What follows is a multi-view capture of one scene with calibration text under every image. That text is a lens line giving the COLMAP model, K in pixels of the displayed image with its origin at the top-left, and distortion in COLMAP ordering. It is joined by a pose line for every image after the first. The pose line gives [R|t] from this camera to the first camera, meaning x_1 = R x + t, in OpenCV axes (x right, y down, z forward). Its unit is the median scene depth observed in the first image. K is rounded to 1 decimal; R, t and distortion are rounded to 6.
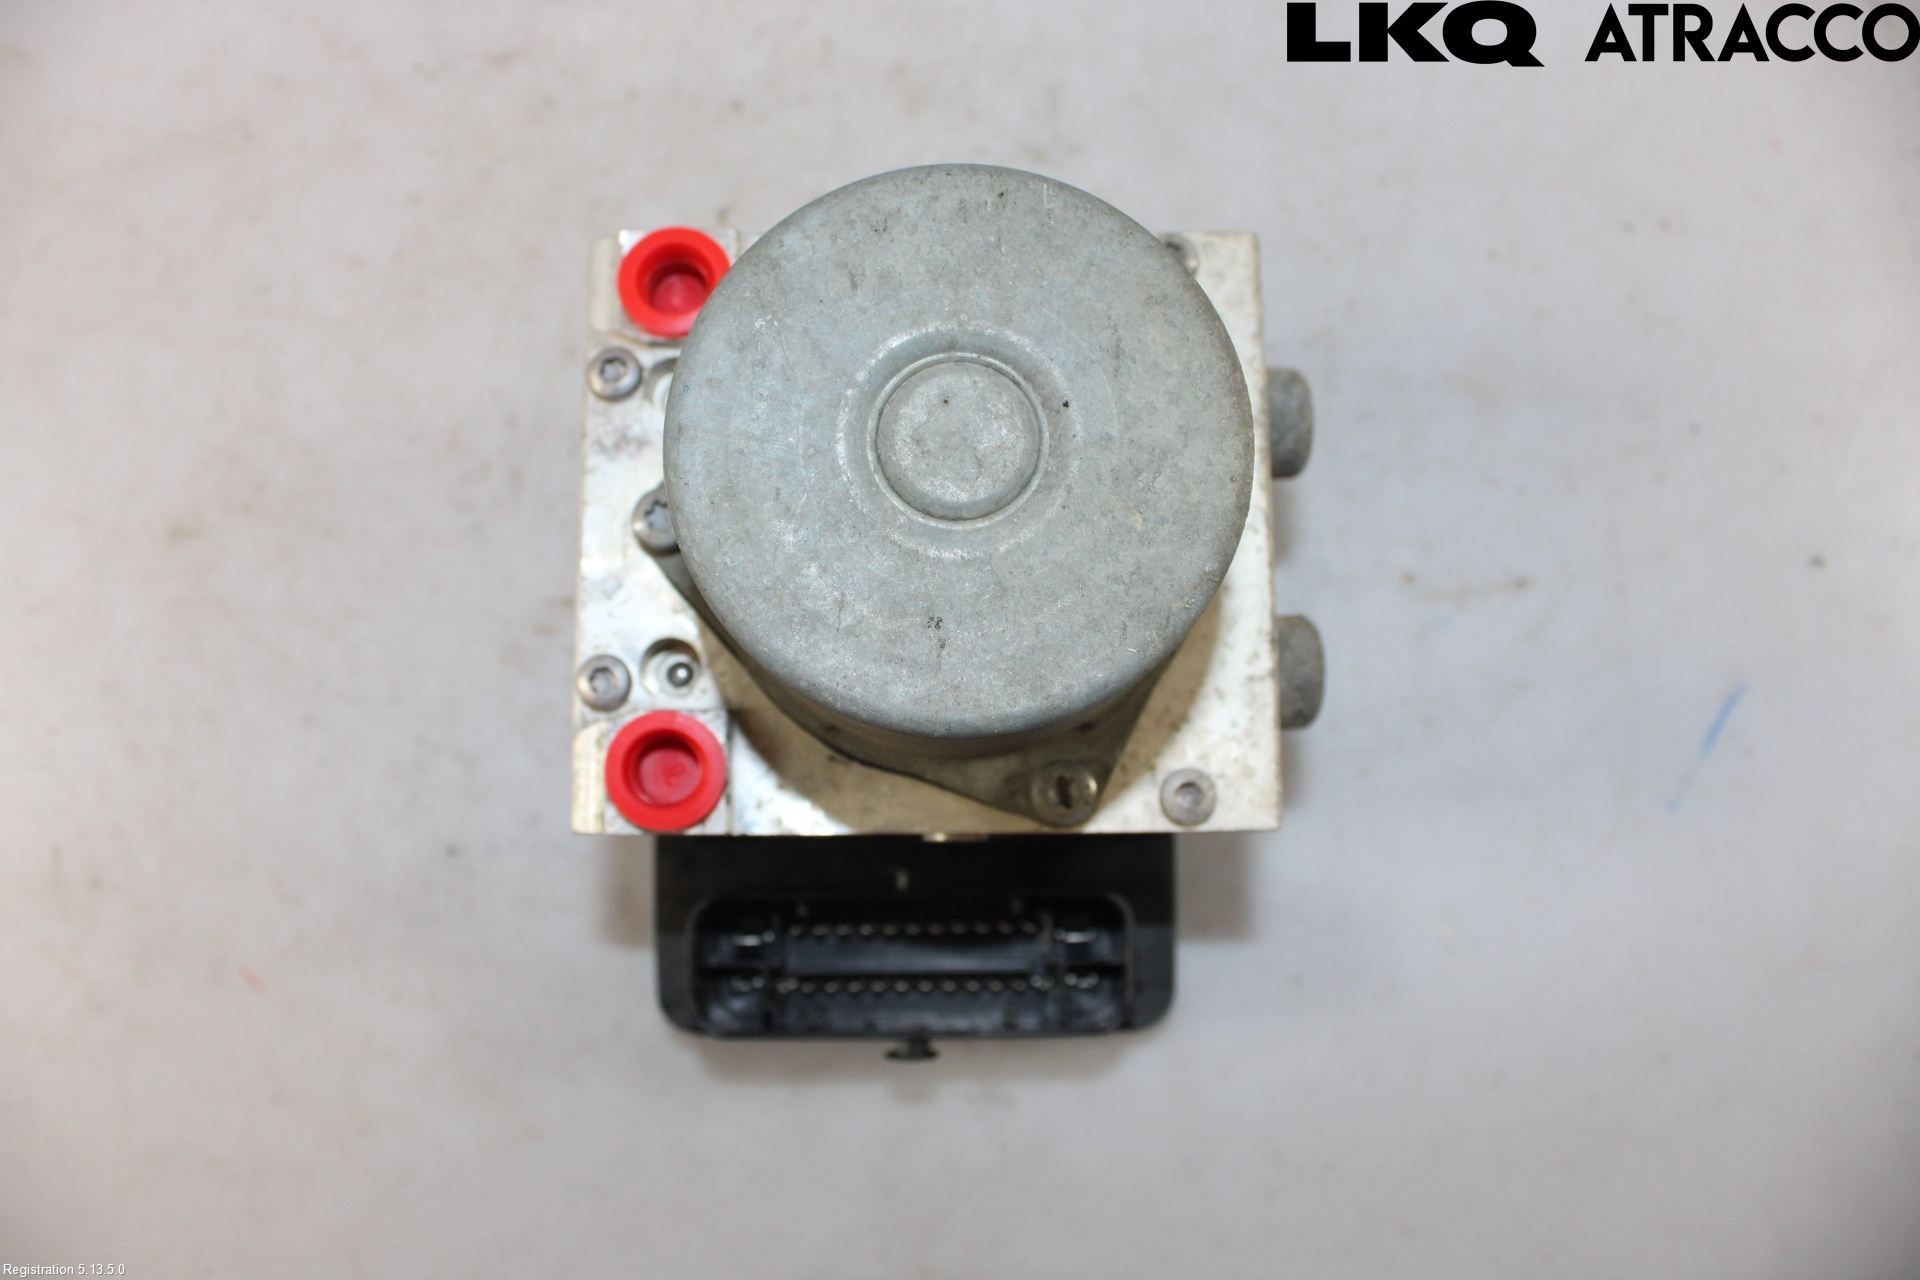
lens RADIAL K [[1475.9, 0, 960.0], [0, 1475.9, 640.0], [0, 0, 1]] dist [-0.172854, 0.117572]
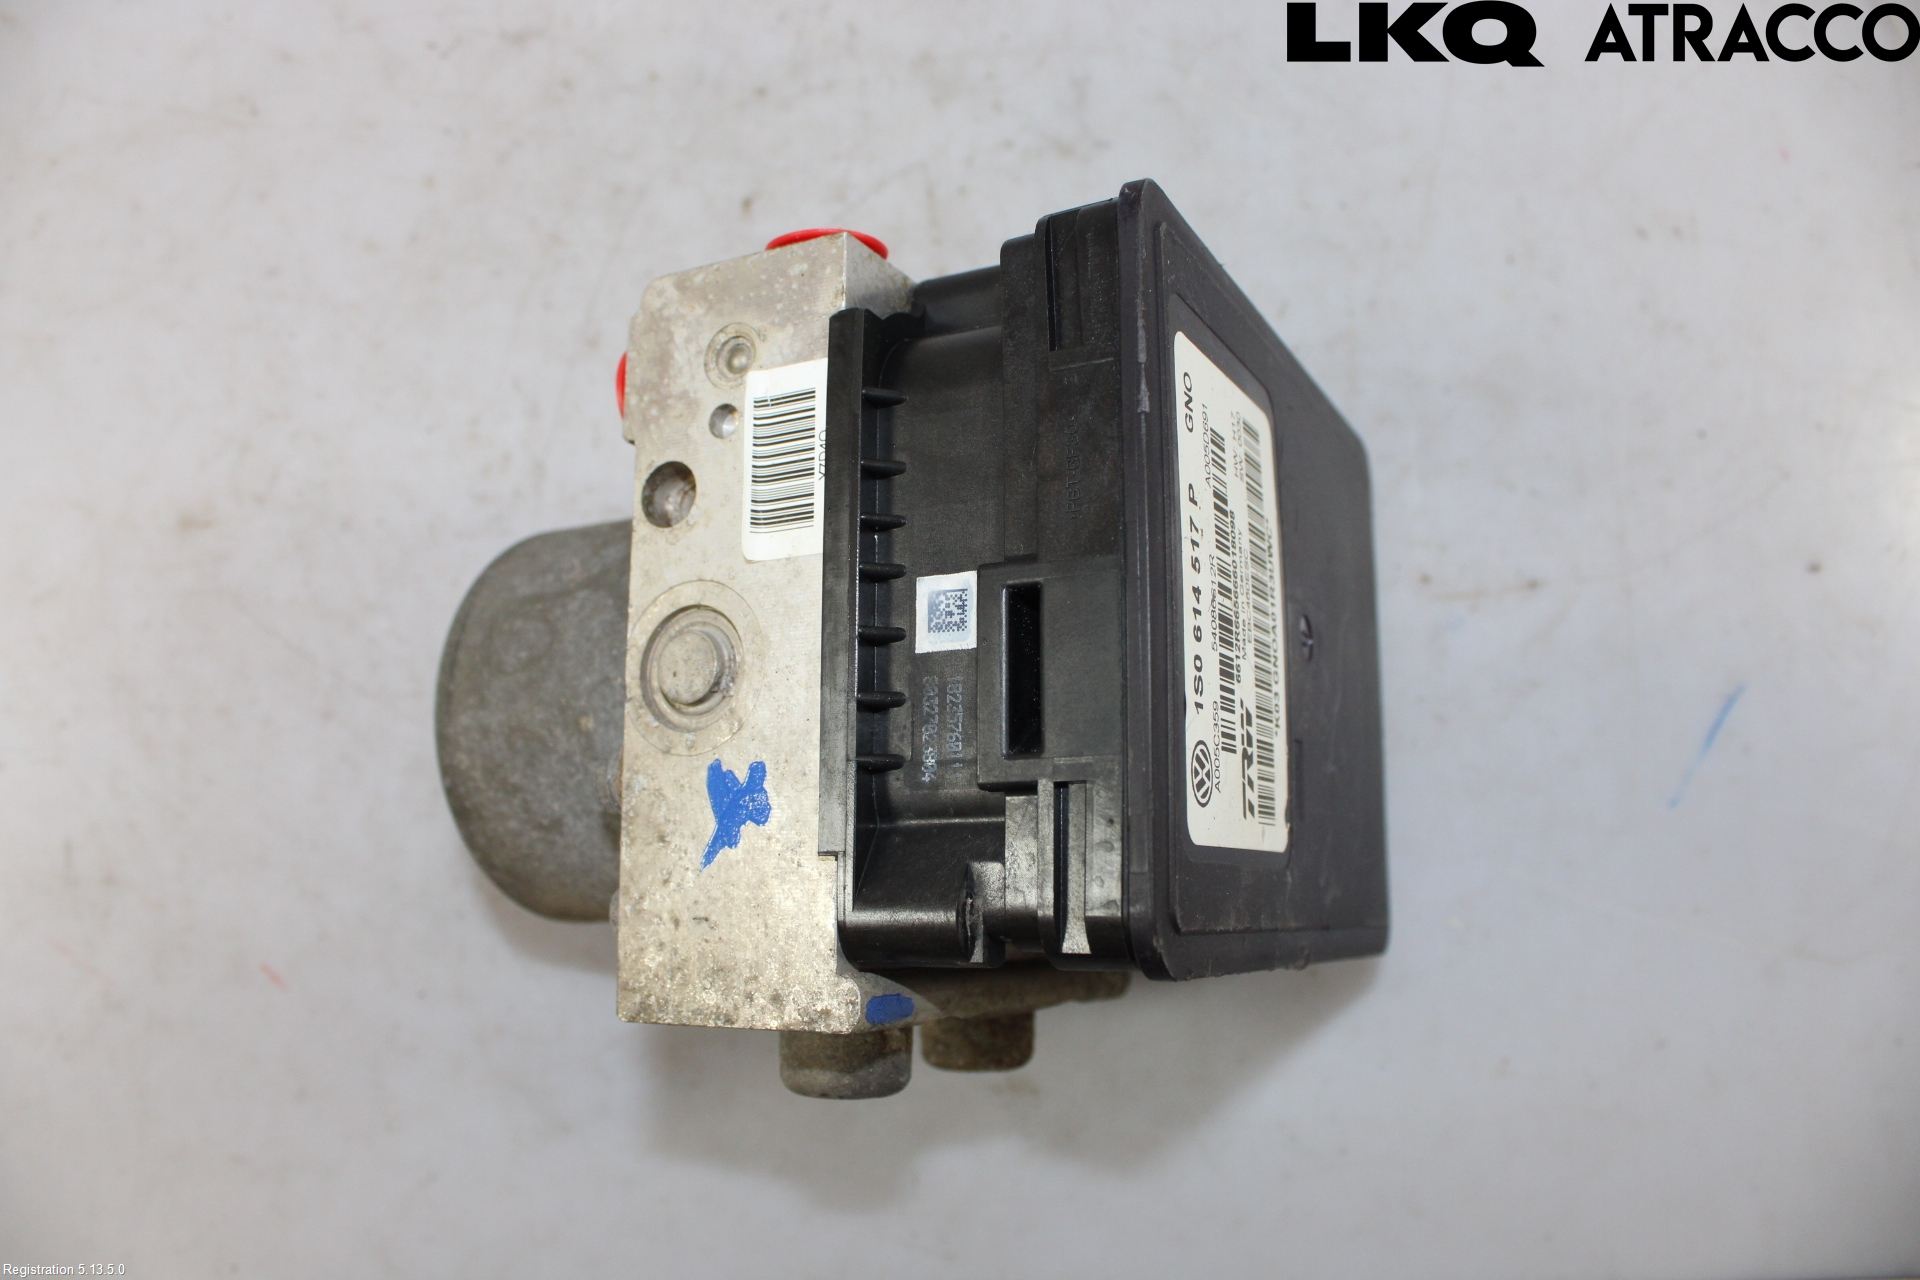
lens RADIAL K [[1475.9, 0, 960.0], [0, 1475.9, 640.0], [0, 0, 1]] dist [-0.172854, 0.117572]
pose [[0.998979, 0.006075, 0.044759, -0.062098], [-0.007796, 0.999232, 0.038391, -0.035827], [-0.044491, -0.038701, 0.998260, -0.004070]]
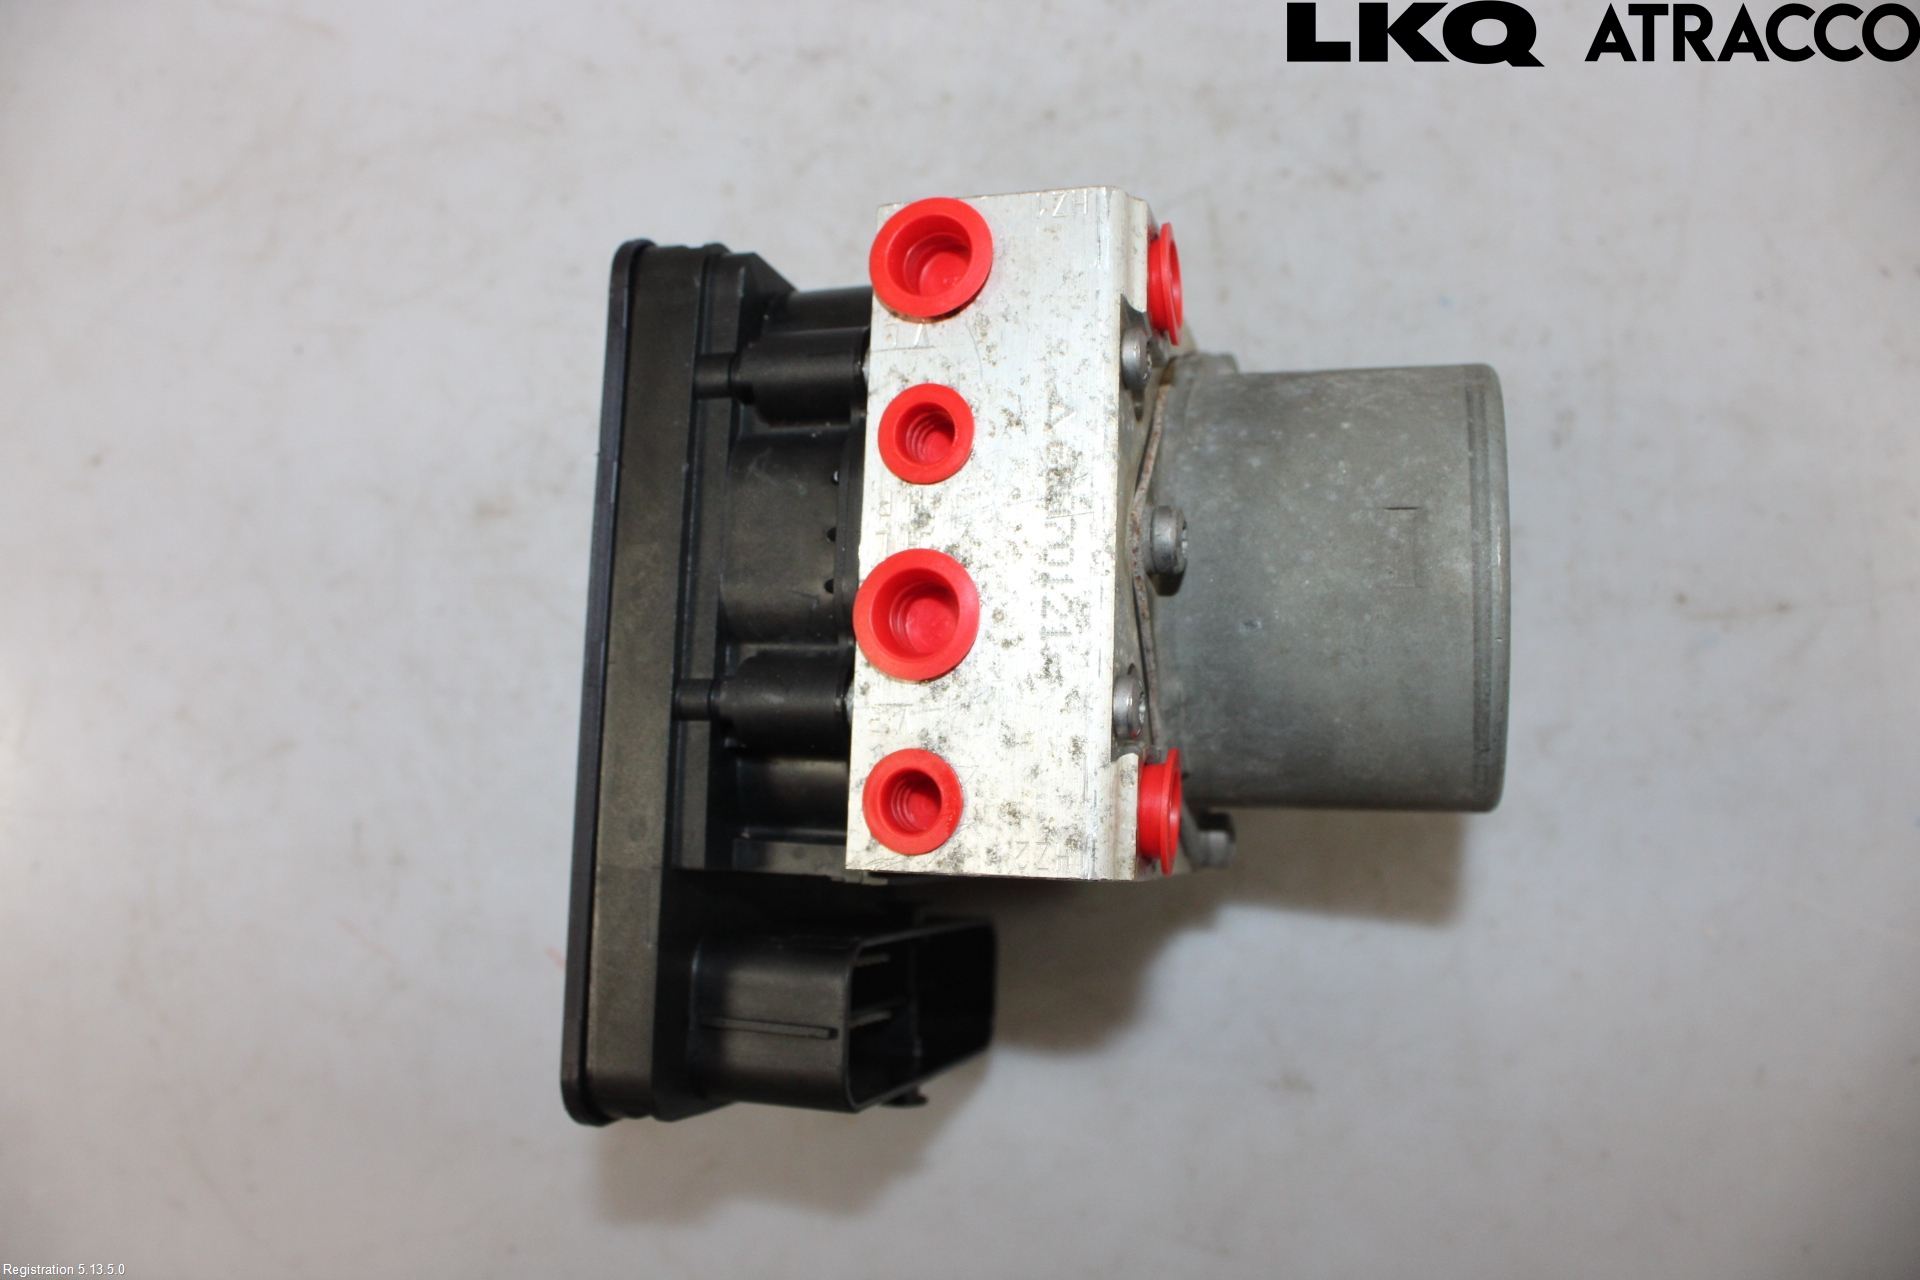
lens RADIAL K [[1475.9, 0, 960.0], [0, 1475.9, 640.0], [0, 0, 1]] dist [-0.172854, 0.117572]
pose [[0.999348, 0.032084, 0.016580, -0.229659], [-0.032013, 0.999477, -0.004528, 0.009008], [-0.016717, 0.003994, 0.999852, -0.025383]]
